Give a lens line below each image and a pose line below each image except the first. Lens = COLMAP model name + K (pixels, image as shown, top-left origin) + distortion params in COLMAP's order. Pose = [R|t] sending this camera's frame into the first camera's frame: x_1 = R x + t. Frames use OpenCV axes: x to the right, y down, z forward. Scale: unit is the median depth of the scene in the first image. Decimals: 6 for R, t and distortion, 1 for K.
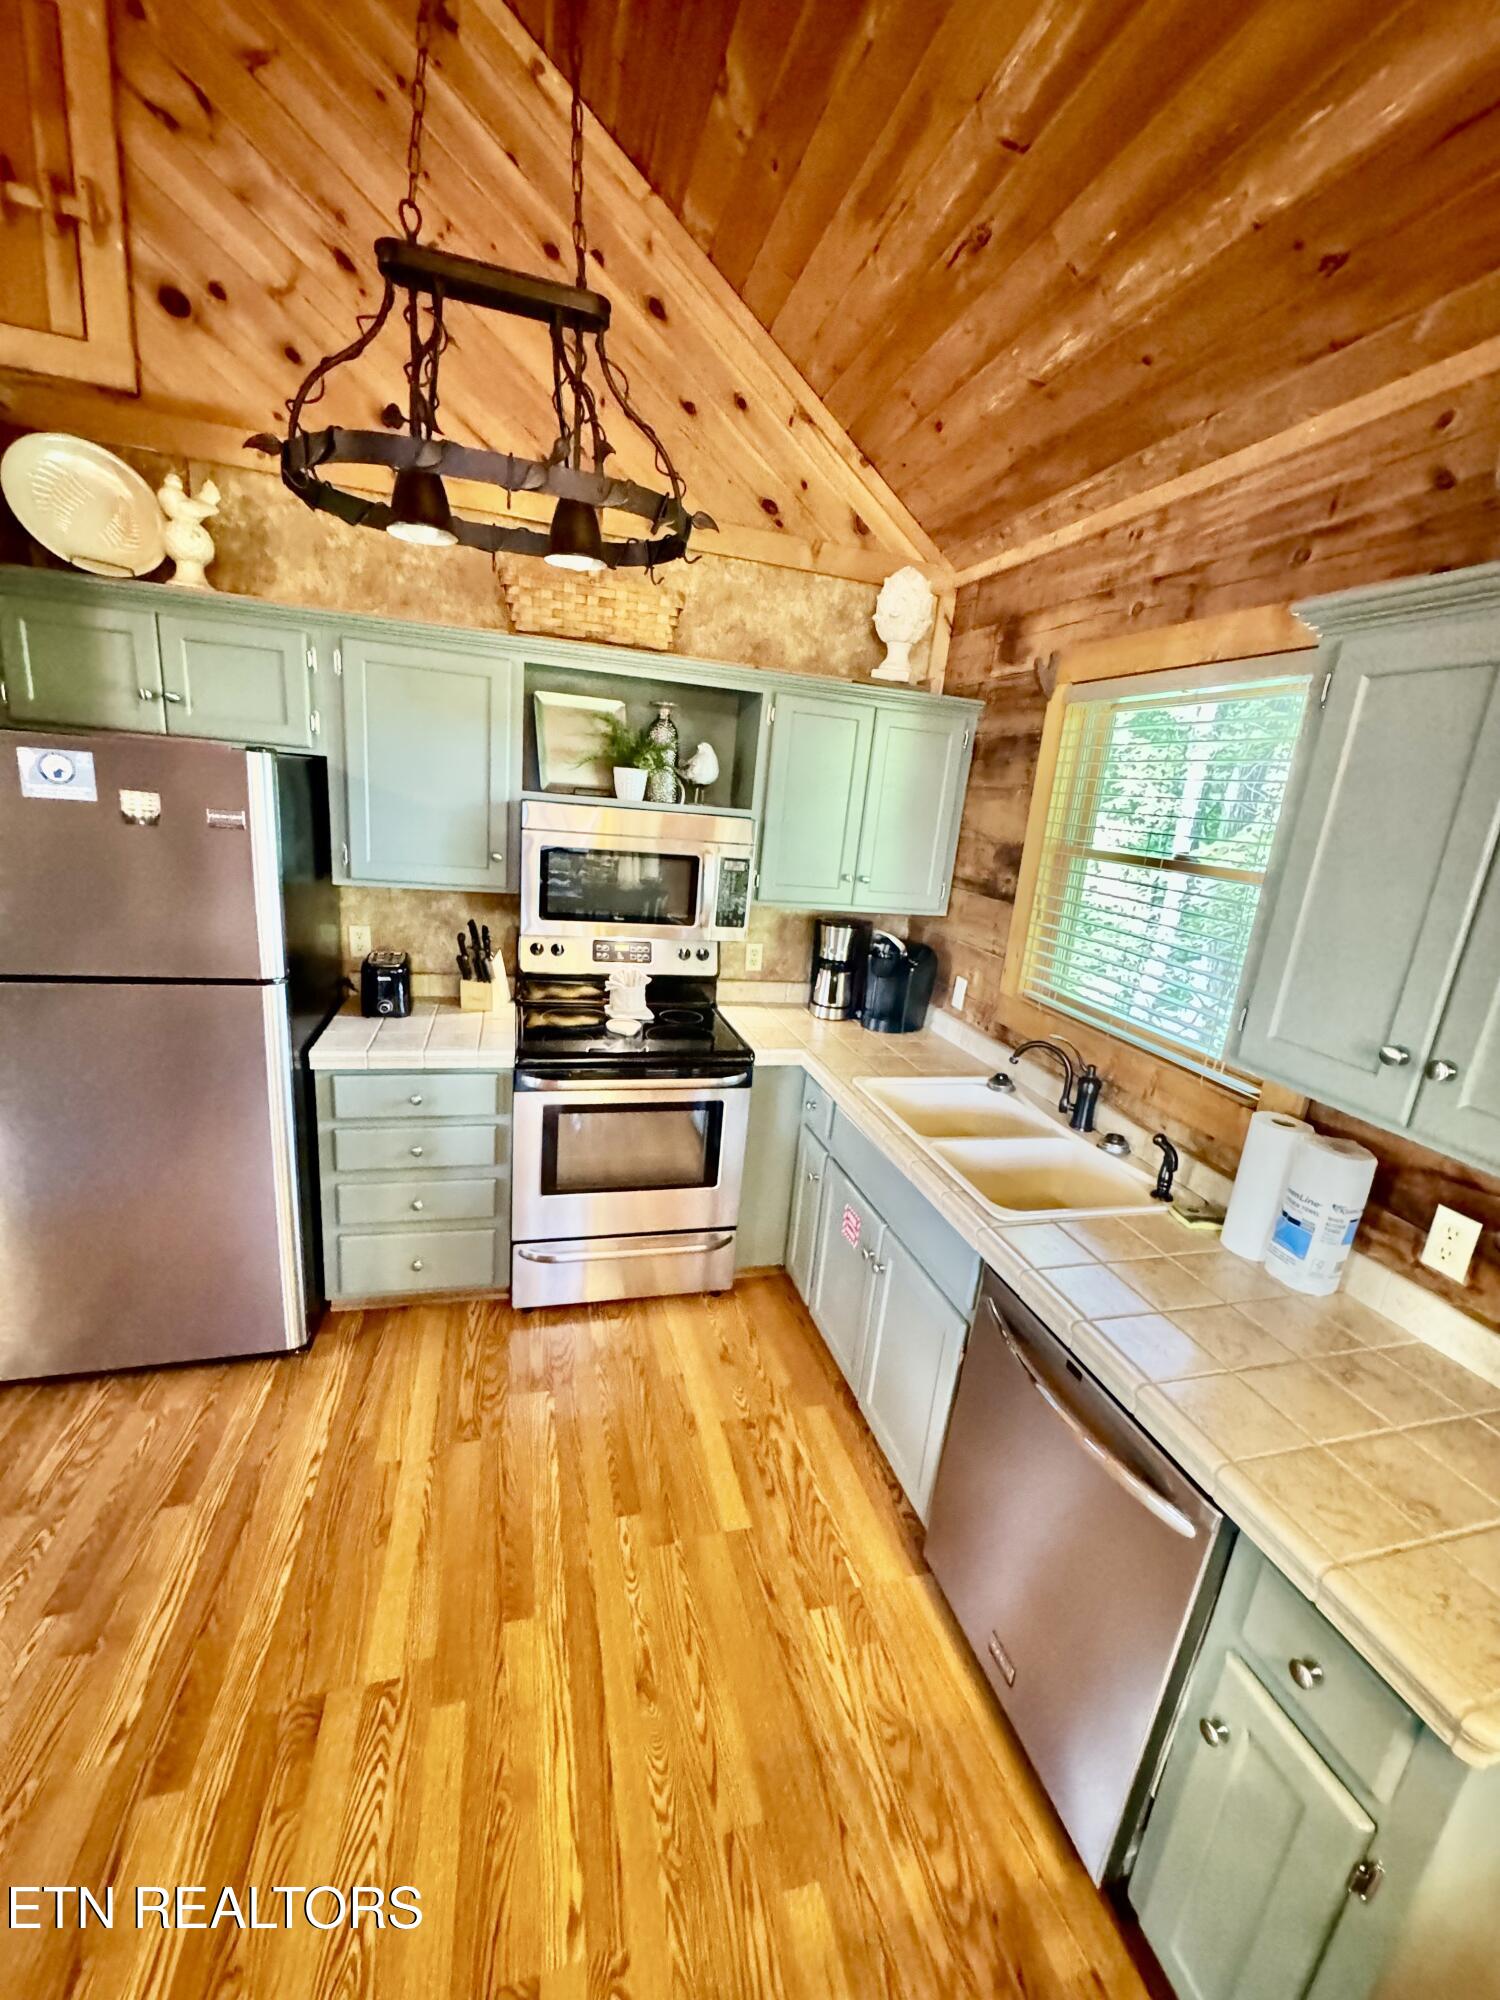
lens RADIAL K [[802.6, 0, 753.5], [0, 802.6, 1004.9], [0, 0, 1]] dist [-0.004152, 0.000568]
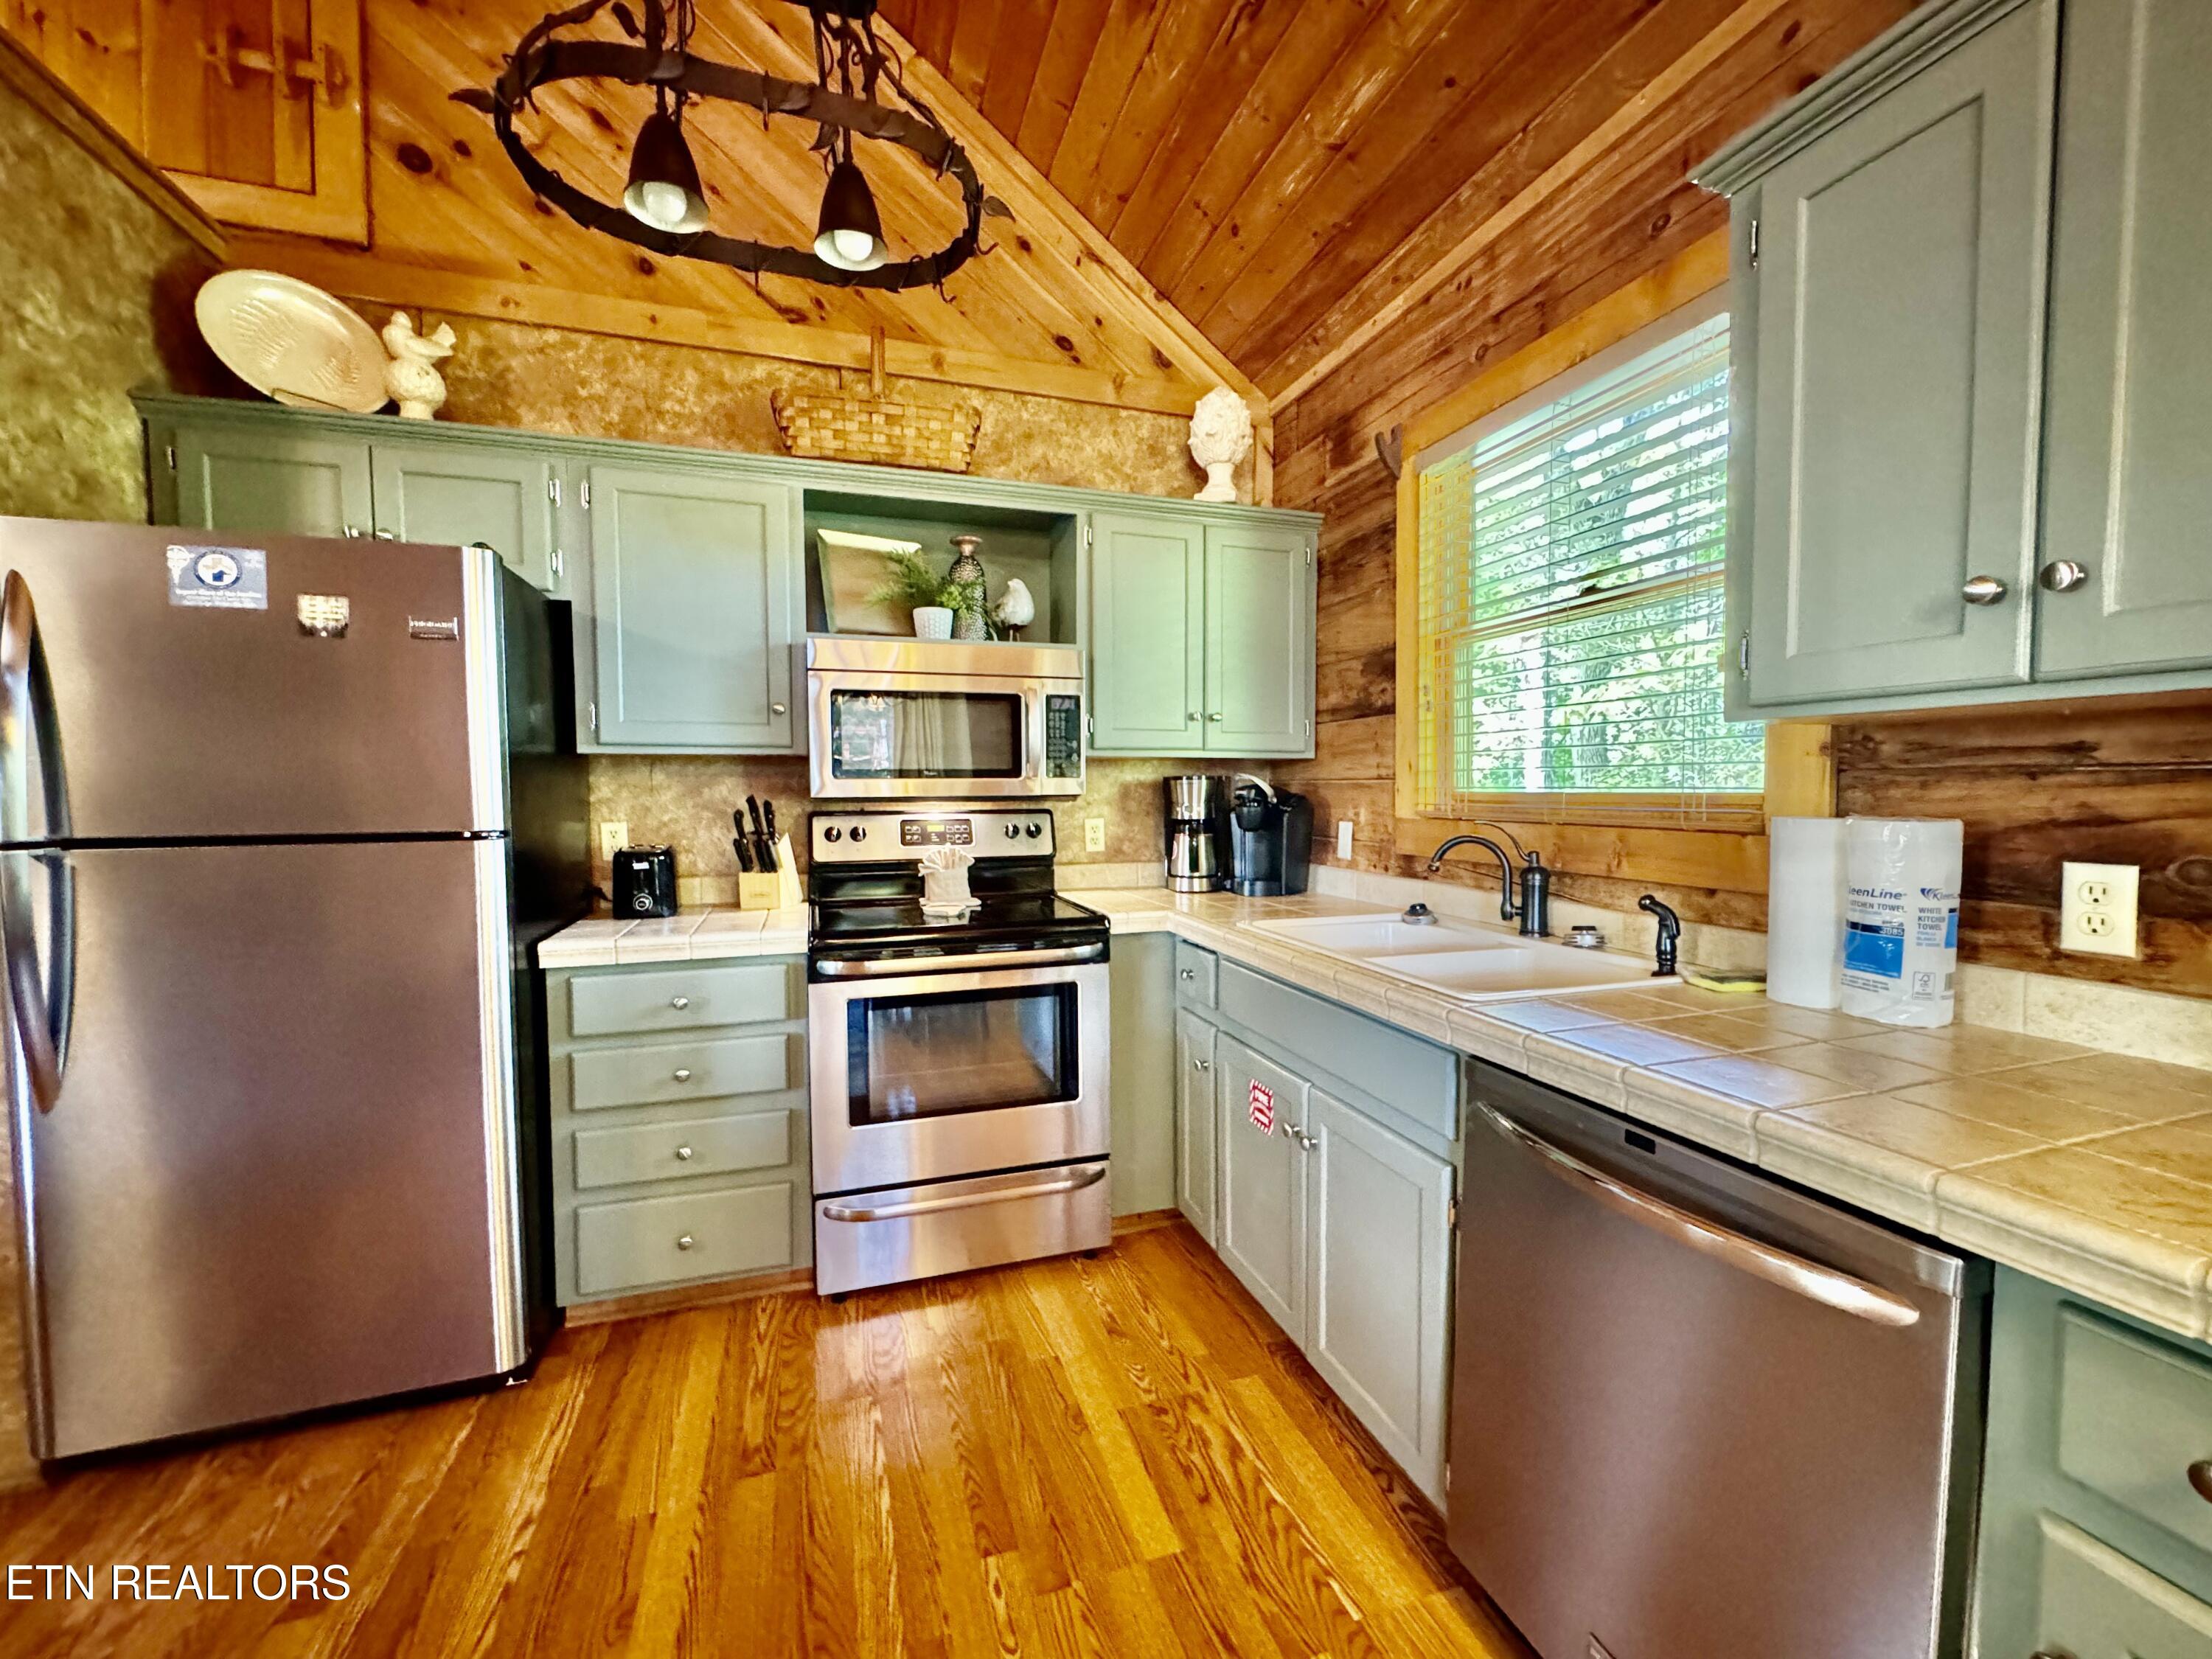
lens RADIAL K [[887.7, 0, 1108.0], [0, 887.7, 833.5], [0, 0, 1]] dist [-0.004152, 0.000568]
pose [[0.994454, -0.097524, 0.039377, -0.031952], [0.103582, 0.973058, -0.205985, 0.189622], [-0.018228, 0.208921, 0.977763, 0.134042]]
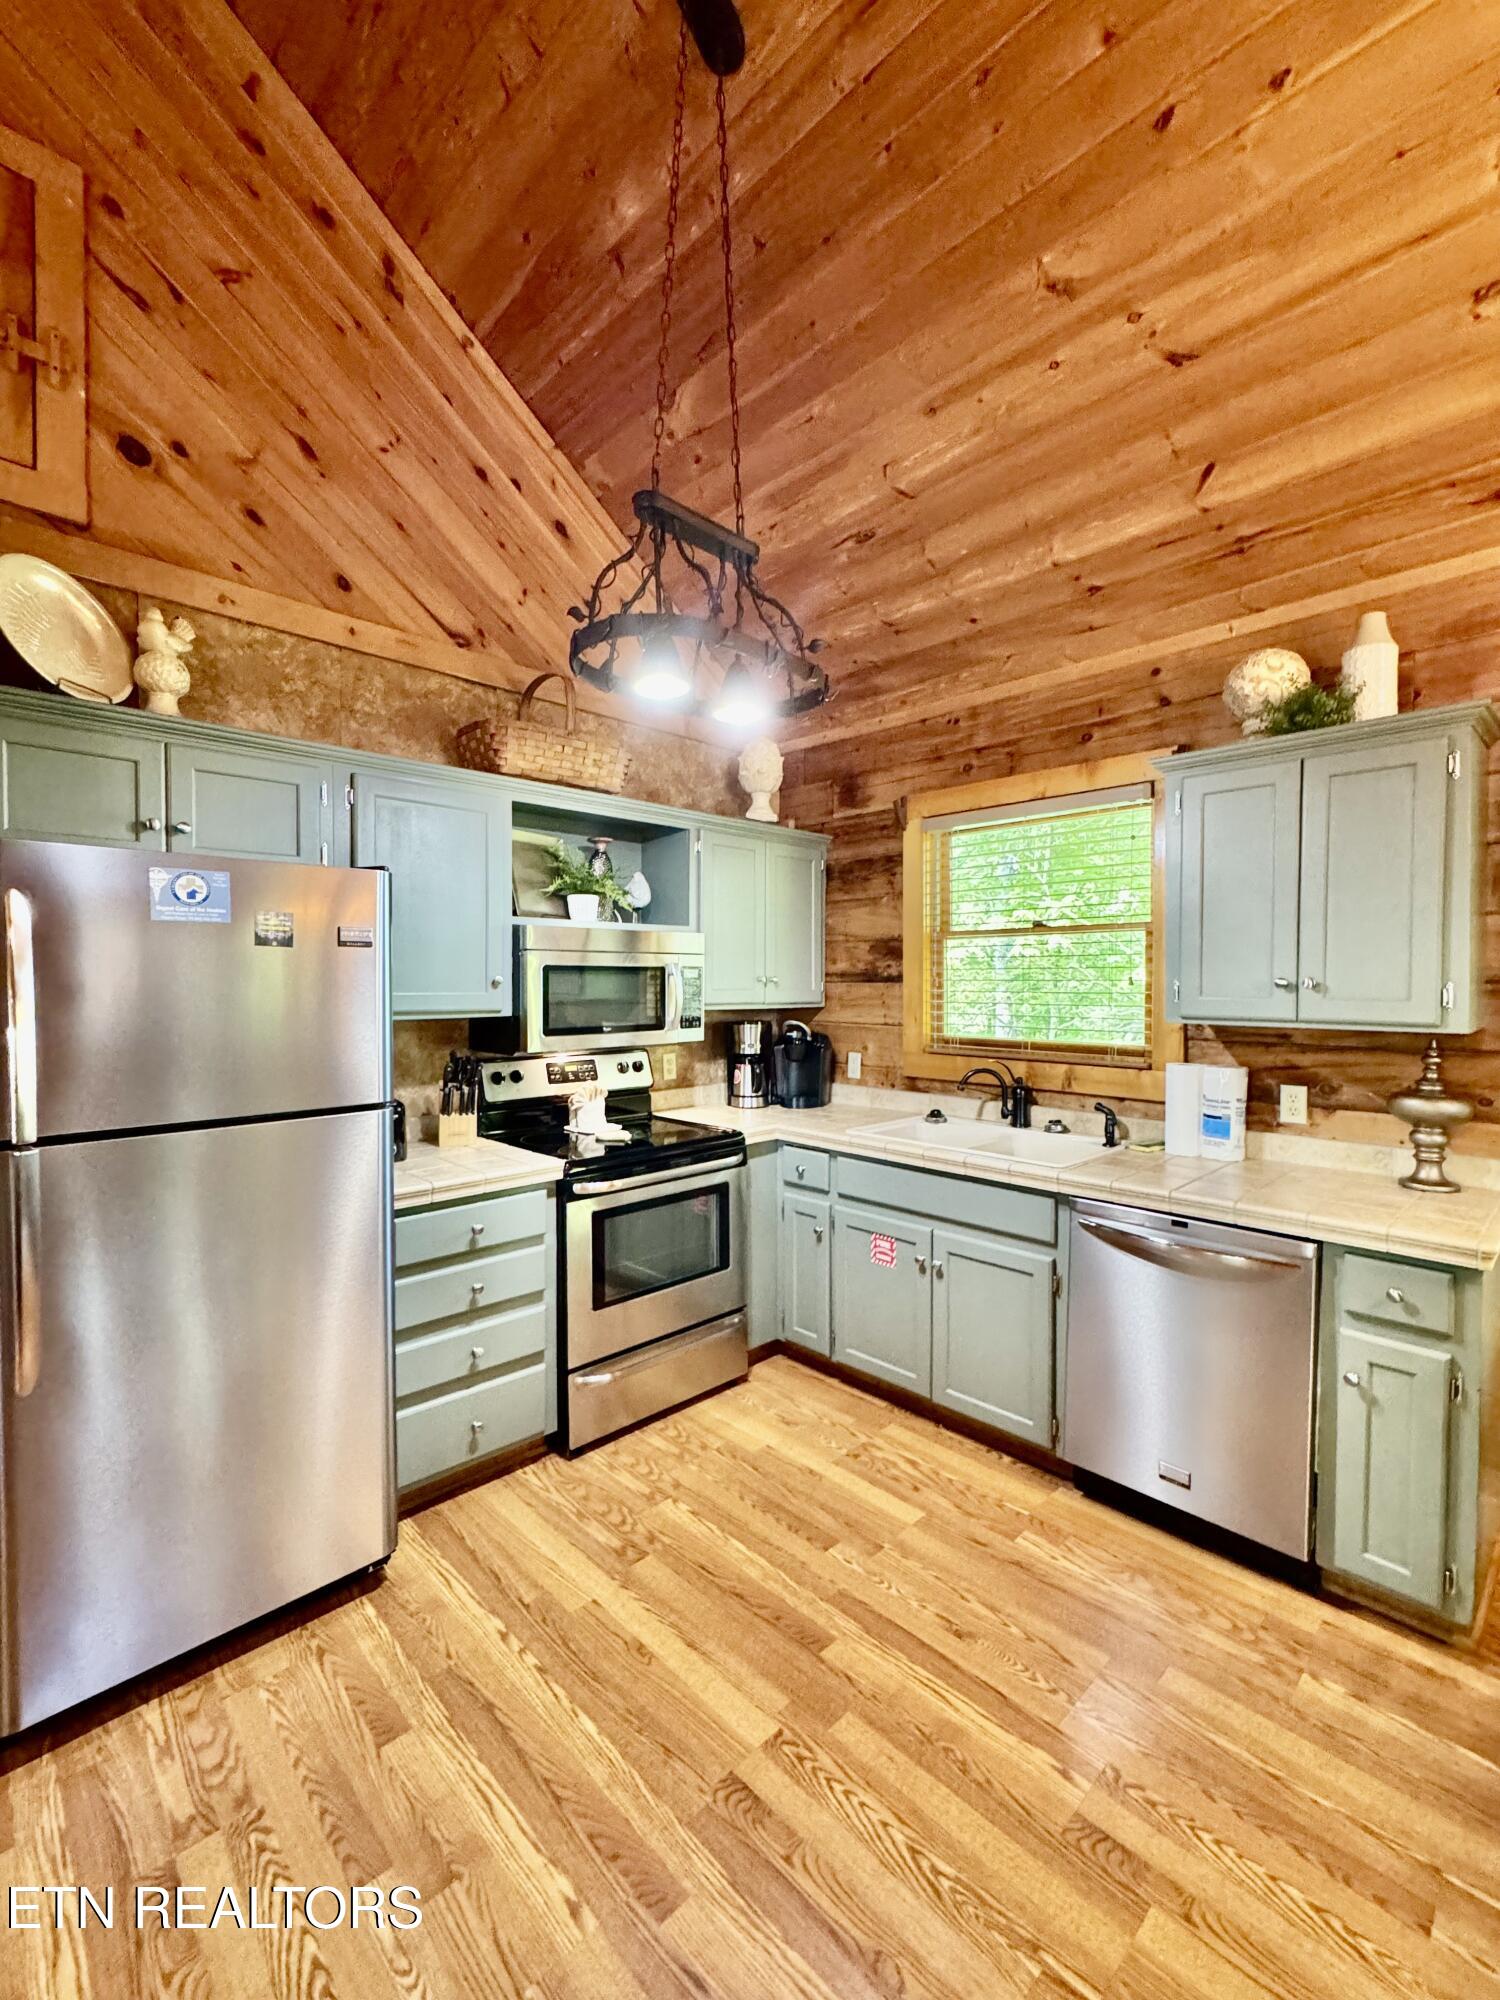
lens RADIAL K [[853.8, 0, 755.8], [0, 853.8, 1005.6], [0, 0, 1]] dist [-0.003238, 0.000156]
pose [[0.873986, -0.103672, 0.474763, -0.621396], [0.200482, 0.966884, -0.157929, 0.093884], [-0.442668, 0.233210, 0.865828, -0.080985]]
